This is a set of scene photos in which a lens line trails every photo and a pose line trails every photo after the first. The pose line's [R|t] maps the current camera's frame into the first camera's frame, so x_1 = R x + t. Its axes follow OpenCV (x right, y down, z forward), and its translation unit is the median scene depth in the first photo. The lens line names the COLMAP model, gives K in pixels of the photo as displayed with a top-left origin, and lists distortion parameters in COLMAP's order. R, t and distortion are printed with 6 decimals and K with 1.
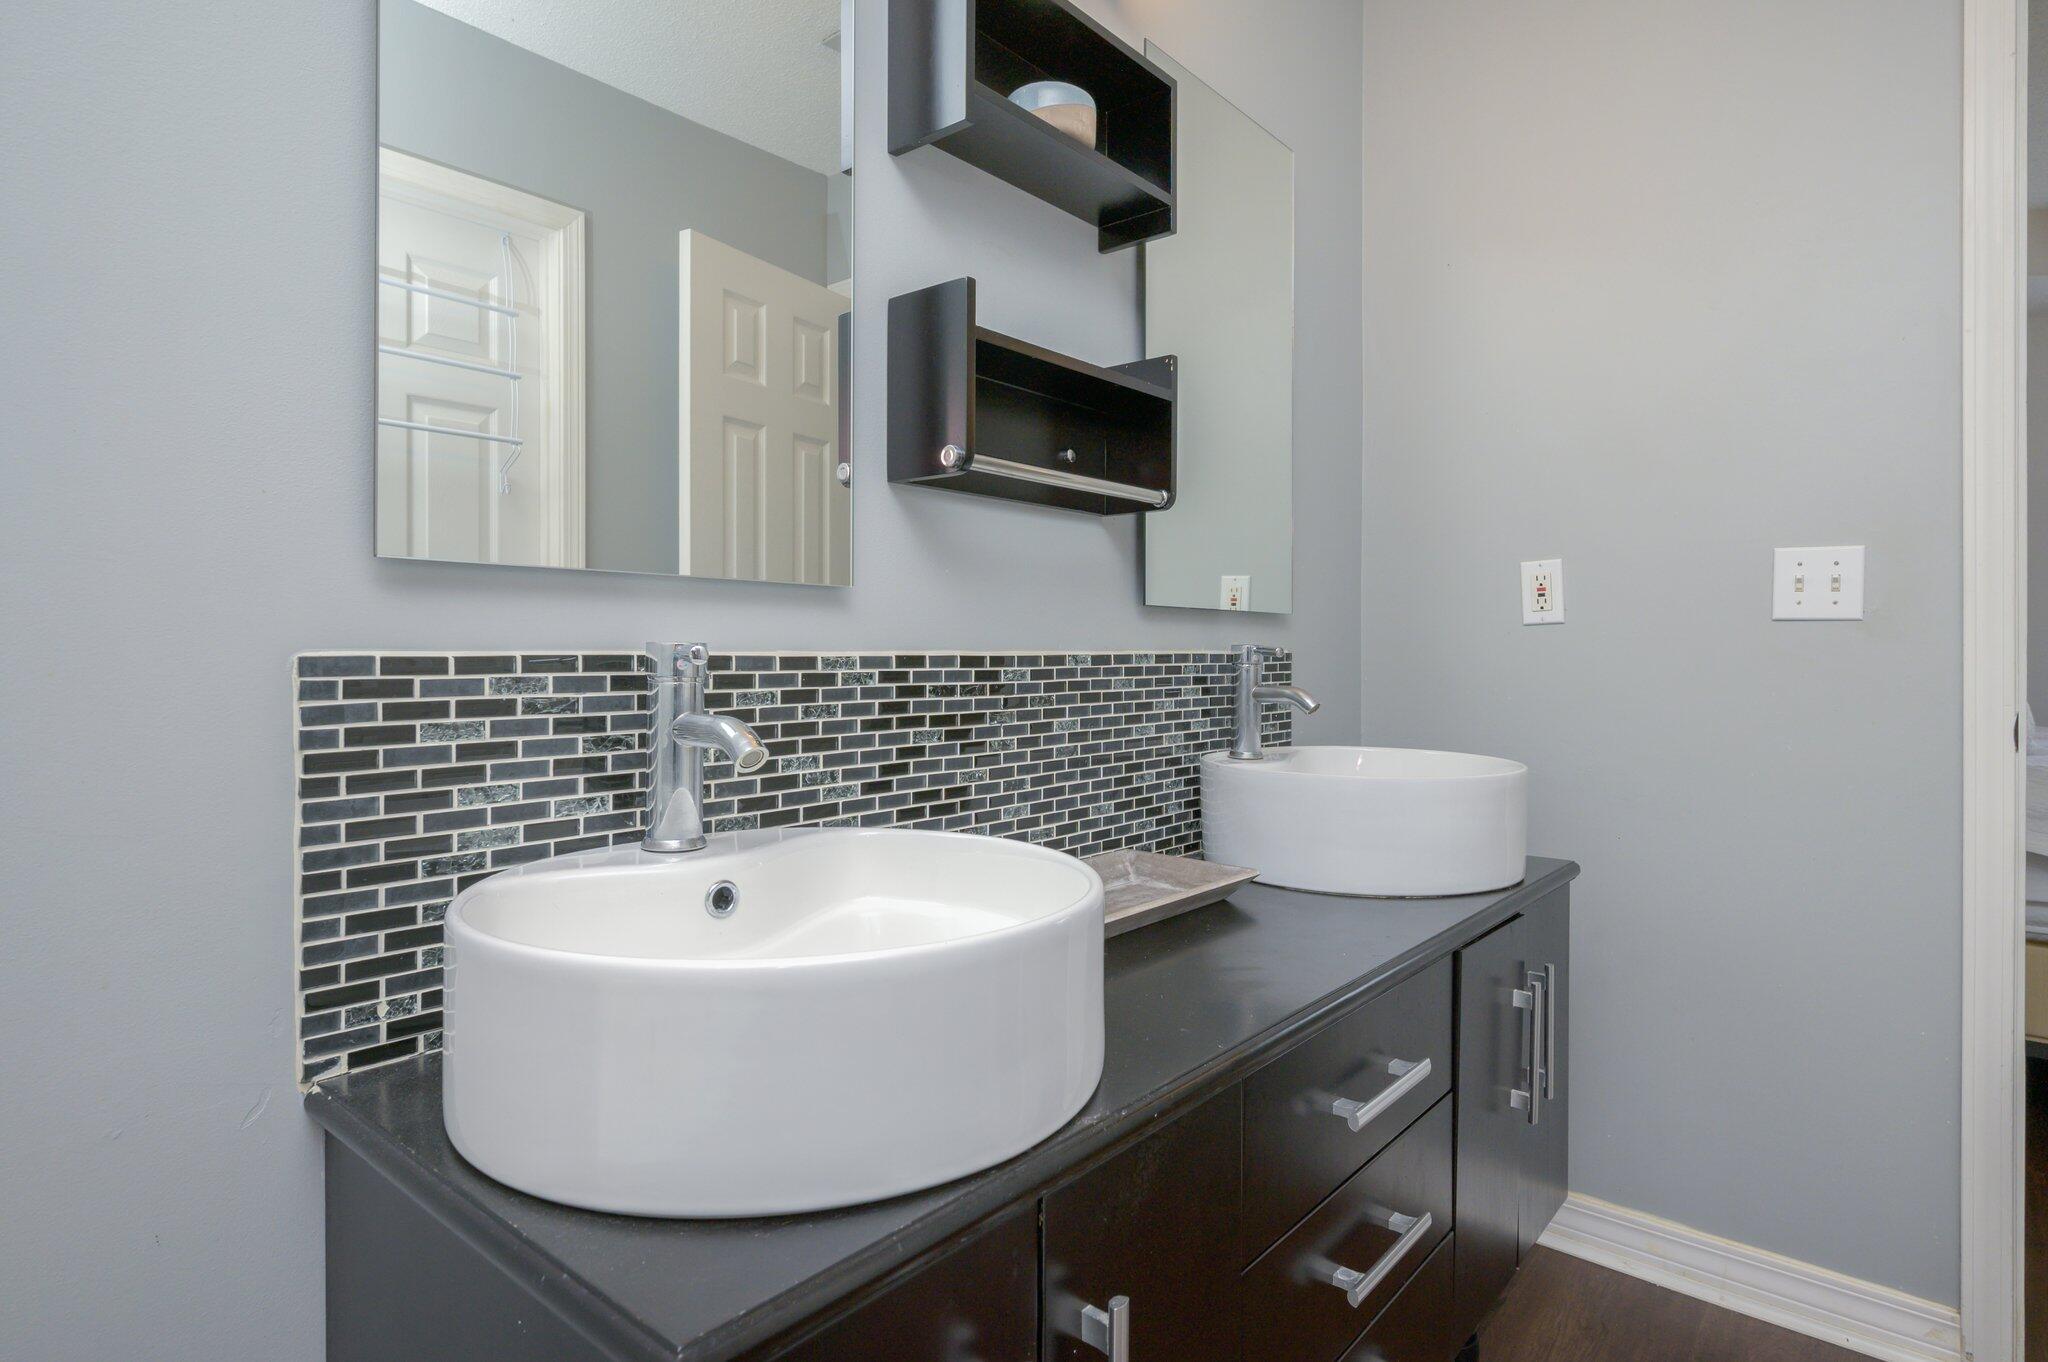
lens RADIAL K [[1092.6, 0, 1024.0], [0, 1092.6, 651.4], [0, 0, 1]] dist [-0.001450, -0.000227]
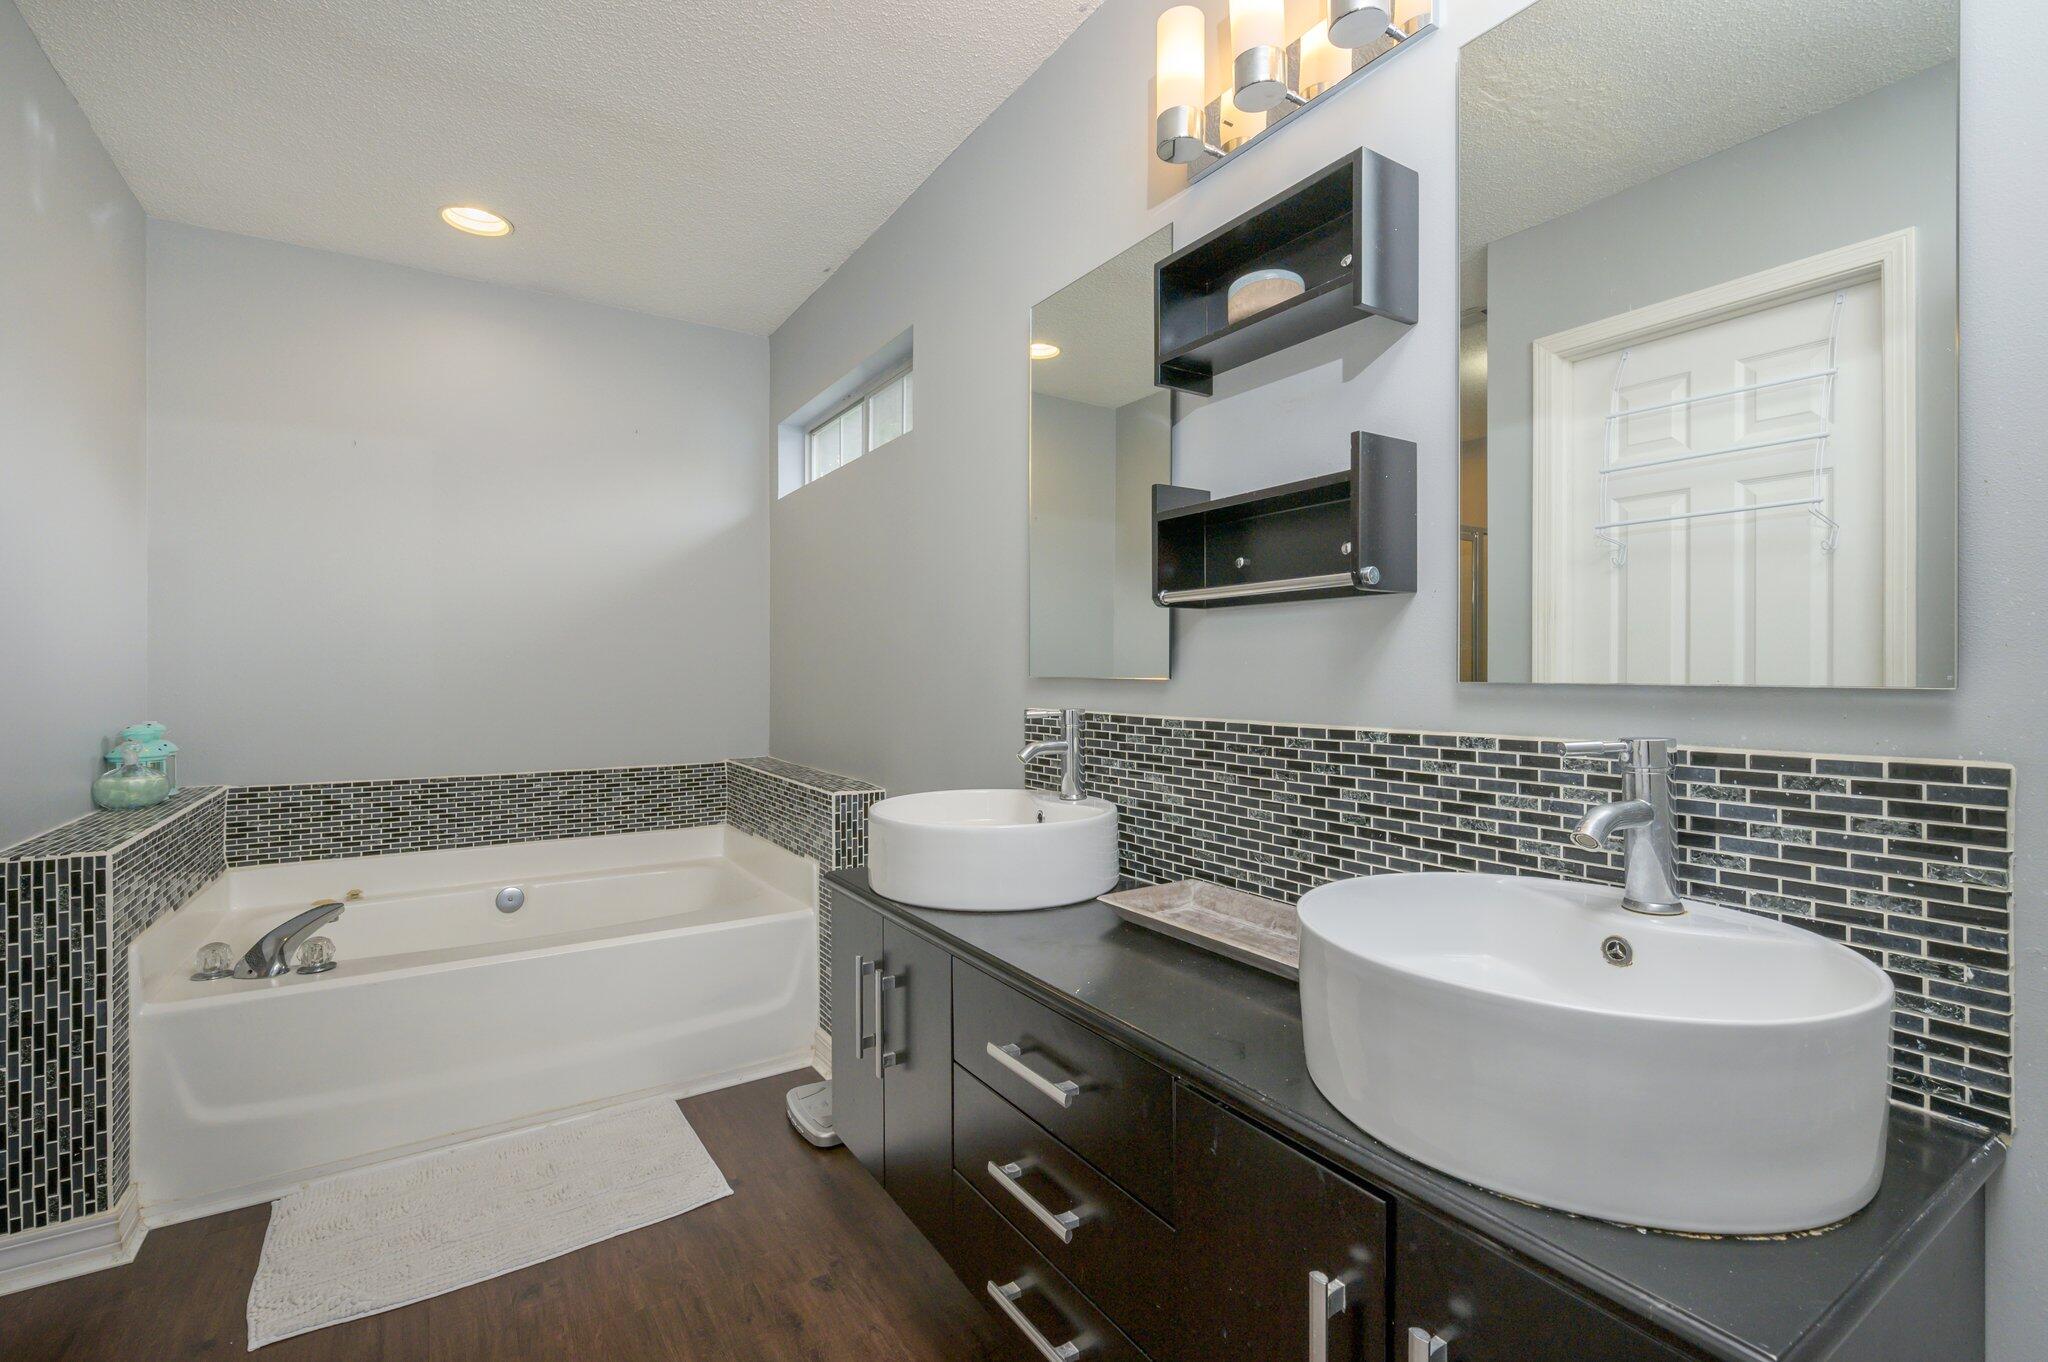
lens RADIAL K [[931.8, 0, 1061.6], [0, 931.8, 669.8], [0, 0, 1]] dist [-0.003523, 0.000468]
pose [[-0.267219, -0.003150, -0.963631, 1.165155], [-0.001499, 0.999995, -0.002853, -0.062738], [0.963635, 0.000682, -0.267222, 1.111944]]
